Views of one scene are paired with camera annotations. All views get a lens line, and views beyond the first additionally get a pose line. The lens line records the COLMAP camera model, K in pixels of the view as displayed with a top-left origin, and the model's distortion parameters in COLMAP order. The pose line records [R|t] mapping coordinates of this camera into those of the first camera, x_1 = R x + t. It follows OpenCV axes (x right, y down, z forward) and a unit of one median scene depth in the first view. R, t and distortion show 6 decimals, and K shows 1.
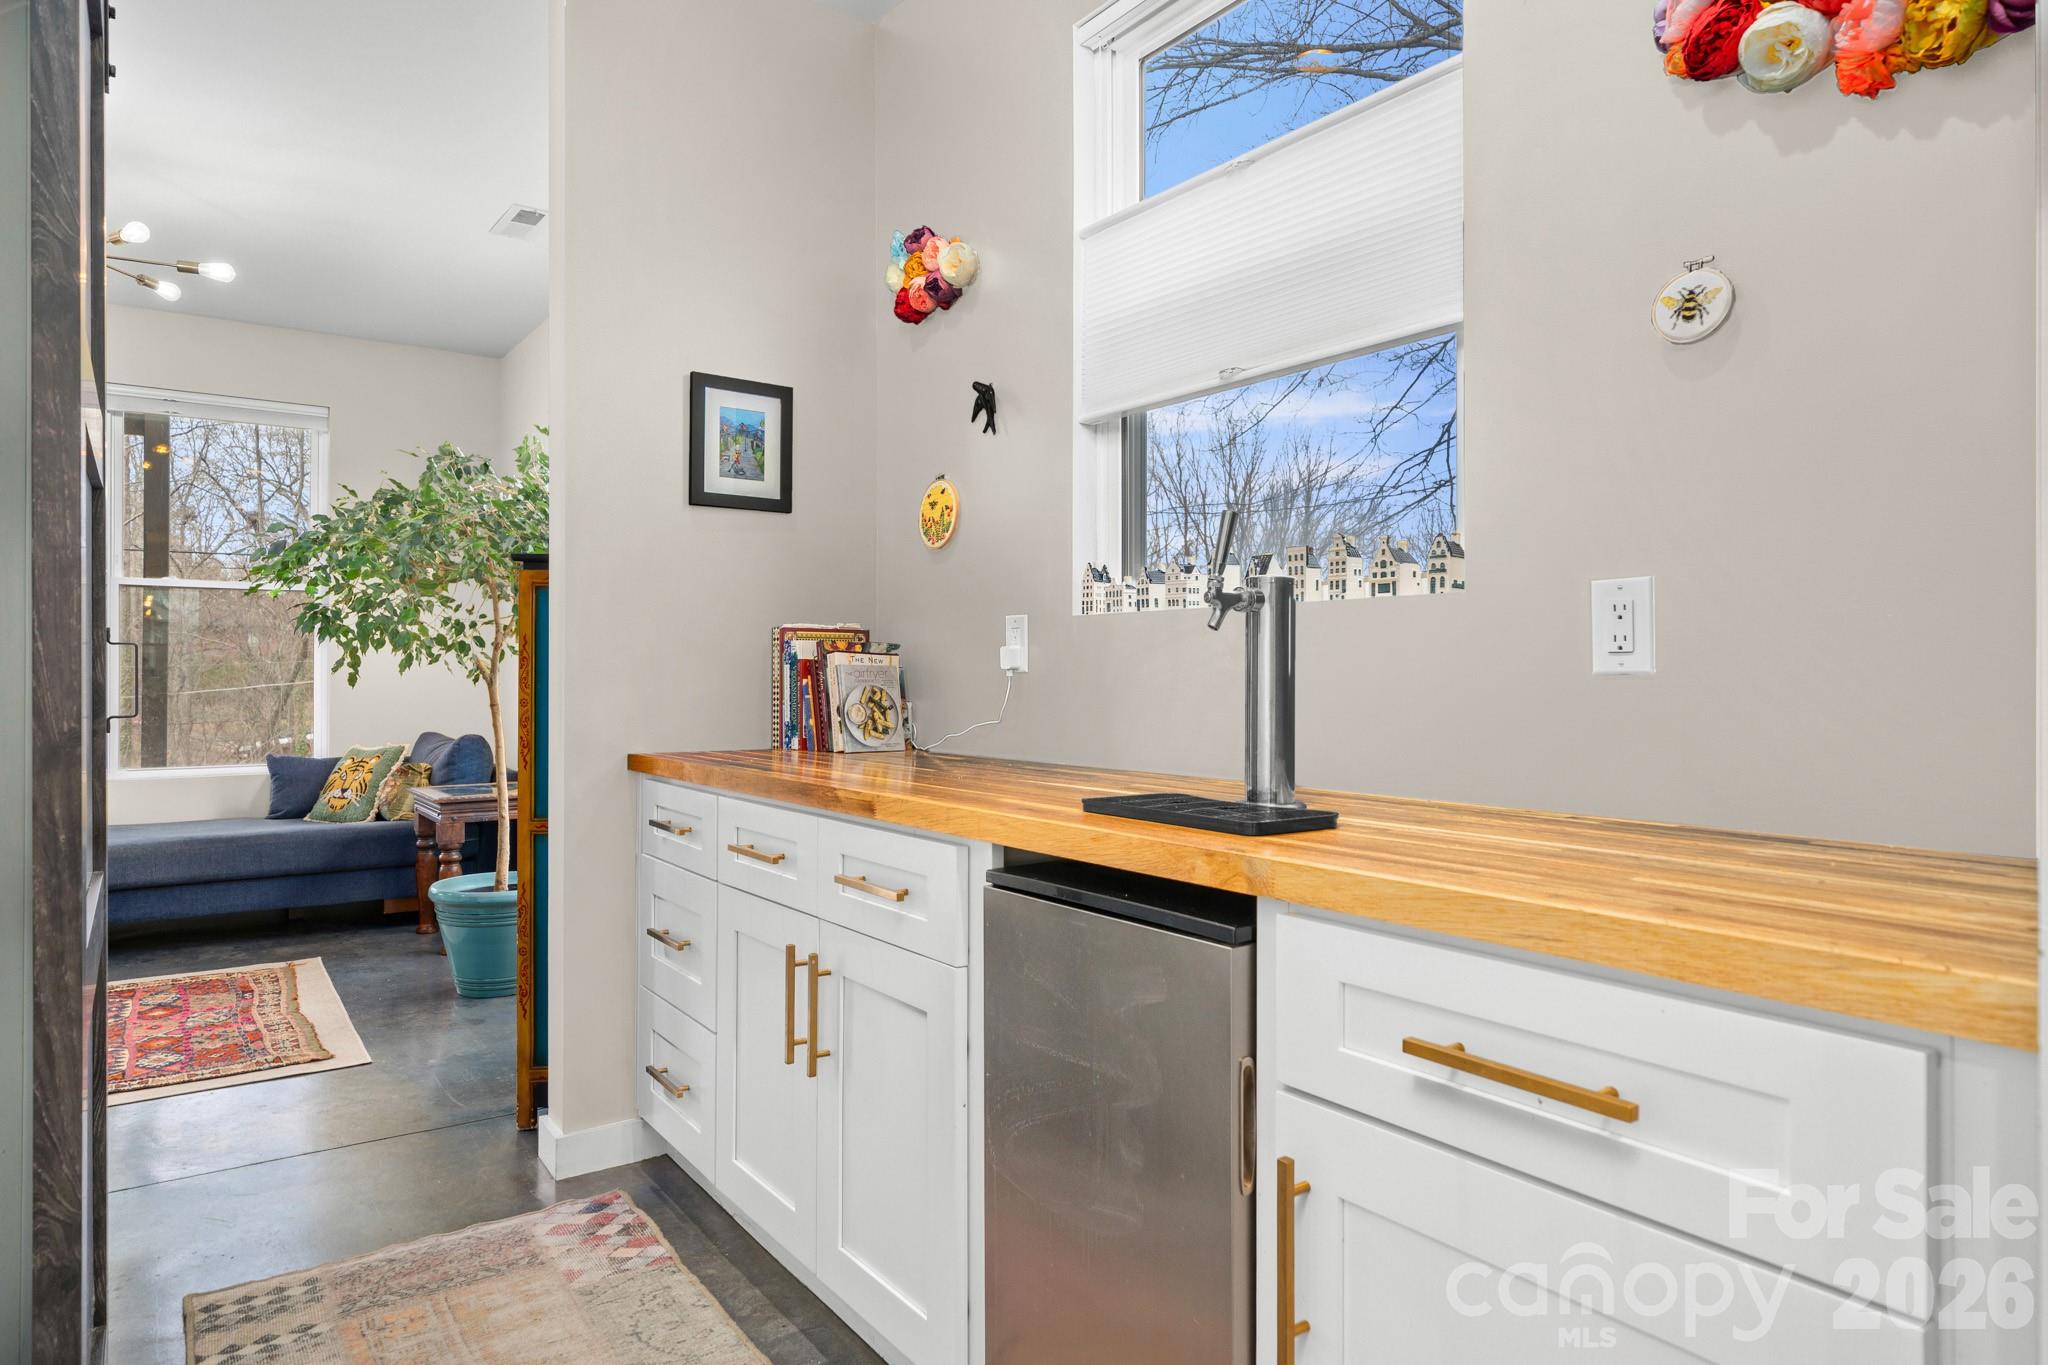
lens RADIAL K [[1212.0, 0, 1025.0], [0, 1212.0, 679.5], [0, 0, 1]] dist [0.004573, 0.000369]
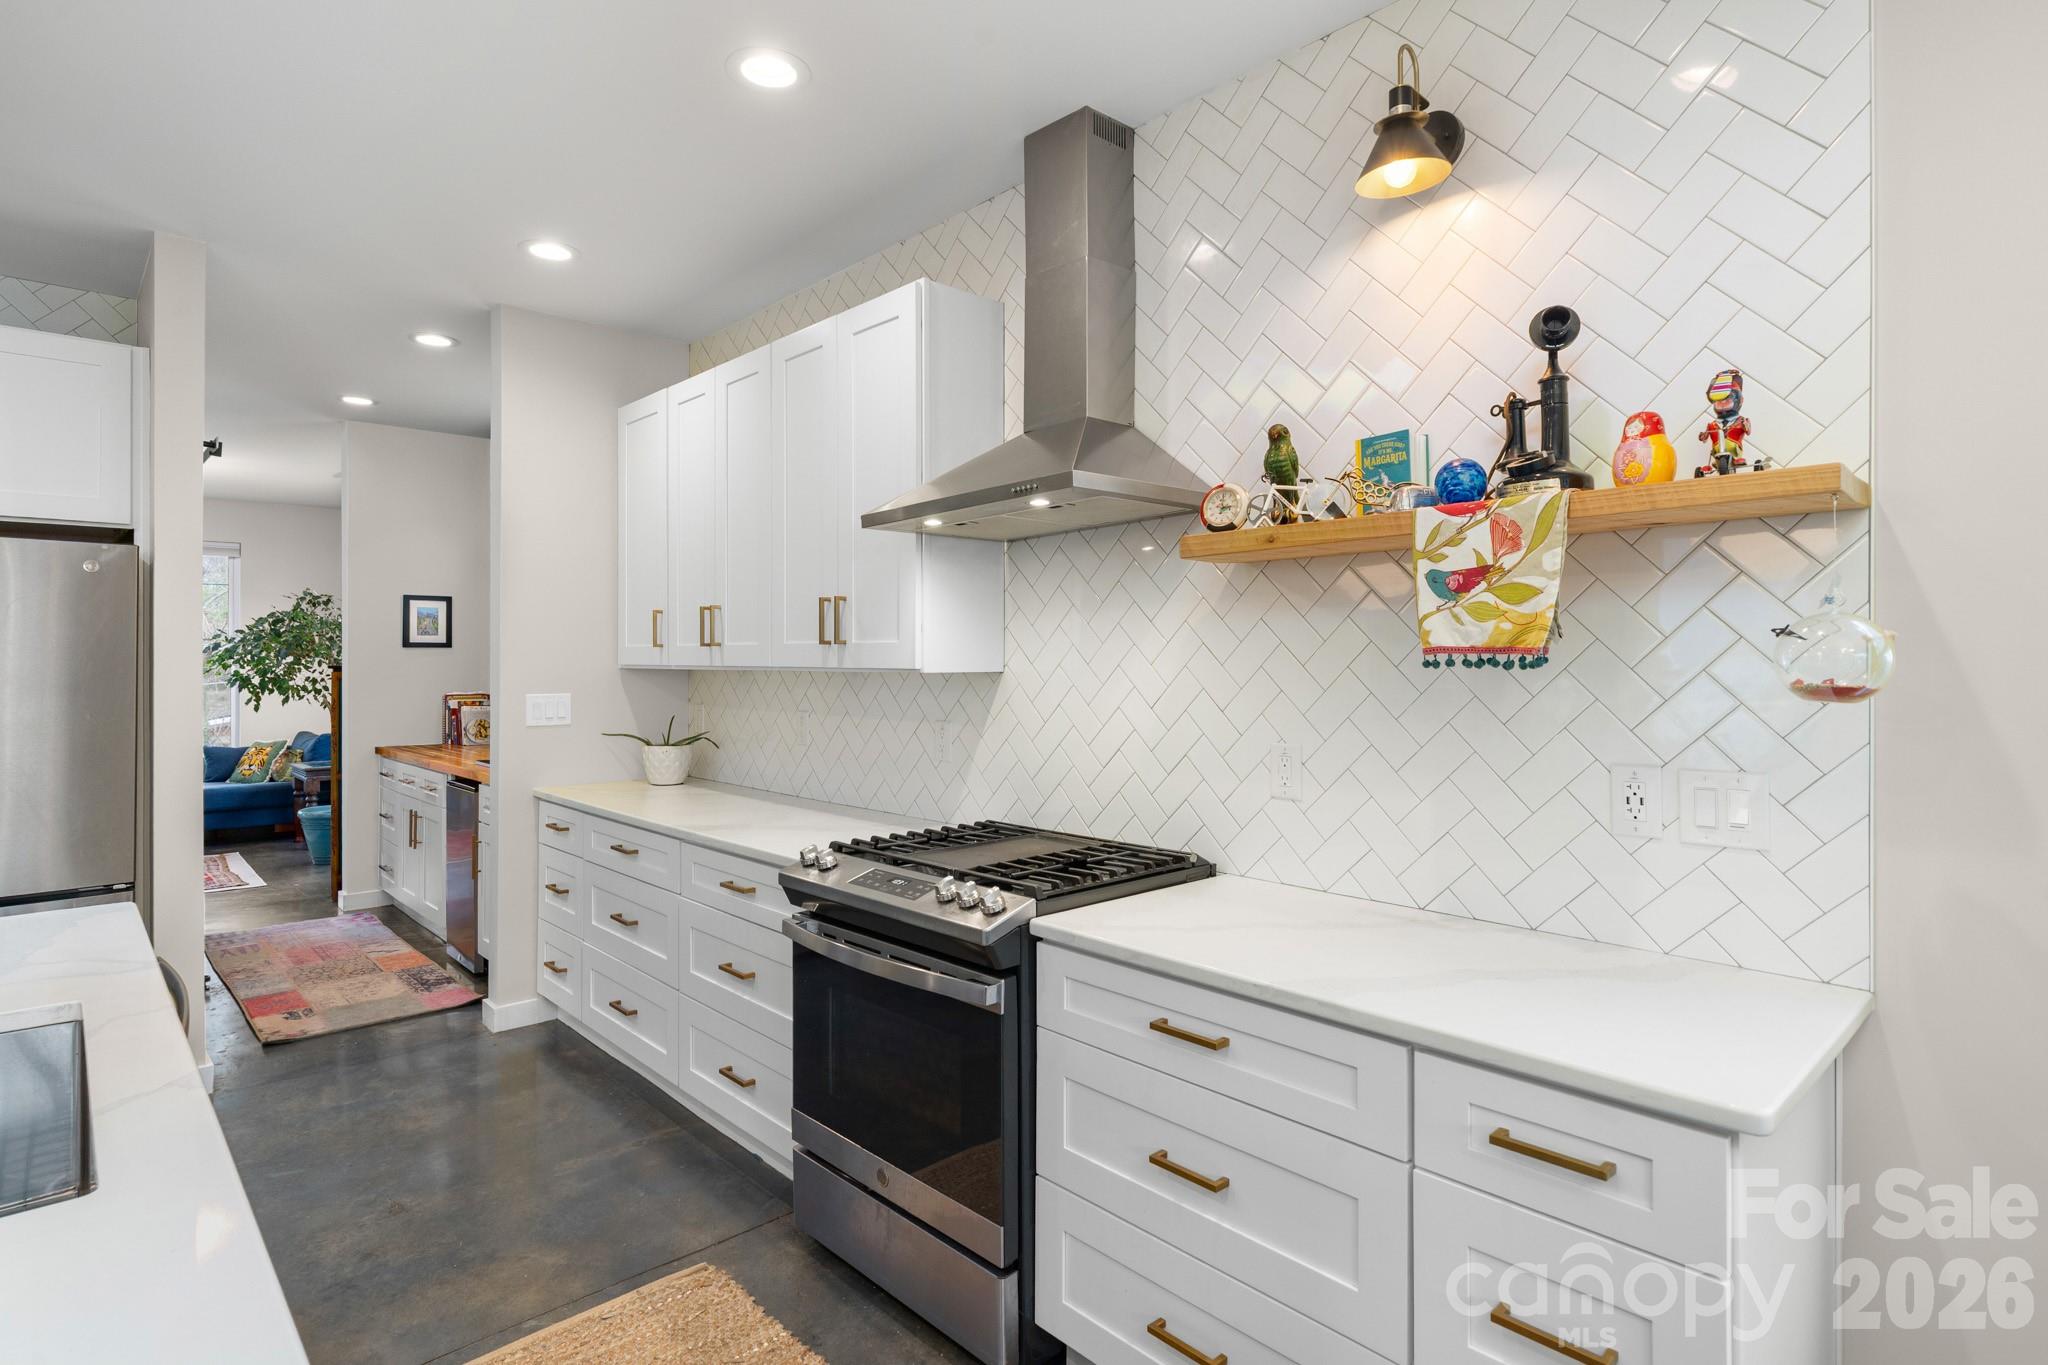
lens RADIAL K [[1034.2, 0, 1015.8], [0, 1034.2, 665.1], [0, 0, 1]] dist [-0.007539, -0.000534]
pose [[0.991031, -0.001191, 0.133628, 0.461089], [0.001476, 0.999997, -0.002036, -0.067183], [-0.133625, 0.002215, 0.991030, -0.852921]]
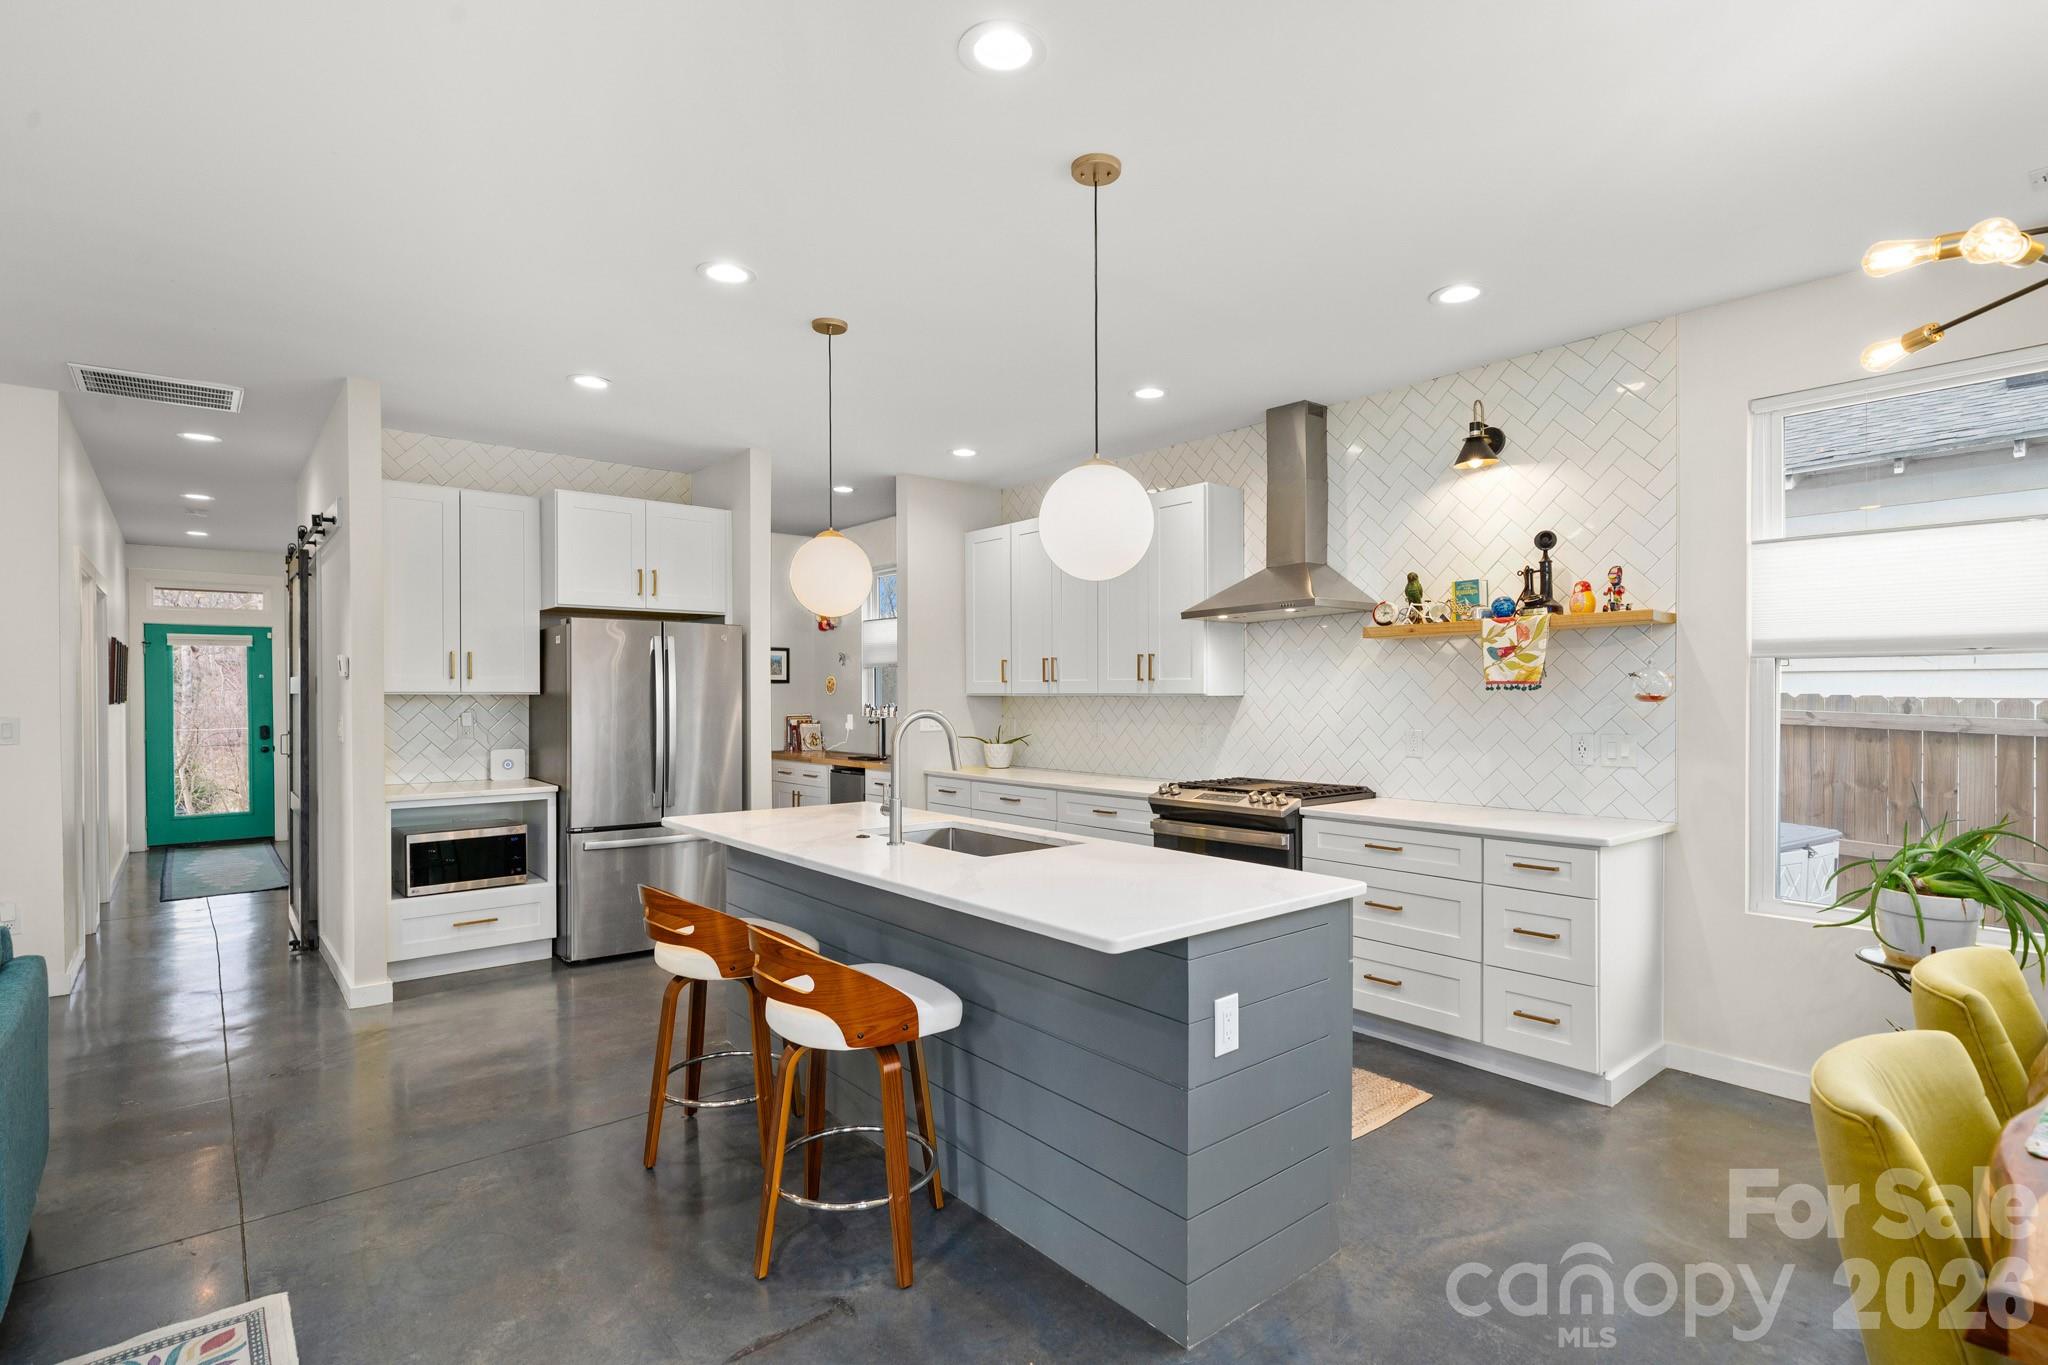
lens RADIAL K [[972.5, 0, 1030.7], [0, 972.5, 701.3], [0, 0, 1]] dist [0.000717, -0.000062]
pose [[0.996756, -0.003634, 0.080407, 0.194860], [0.003587, 0.999993, 0.000728, -0.058776], [-0.080409, -0.000437, 0.996762, -1.311800]]
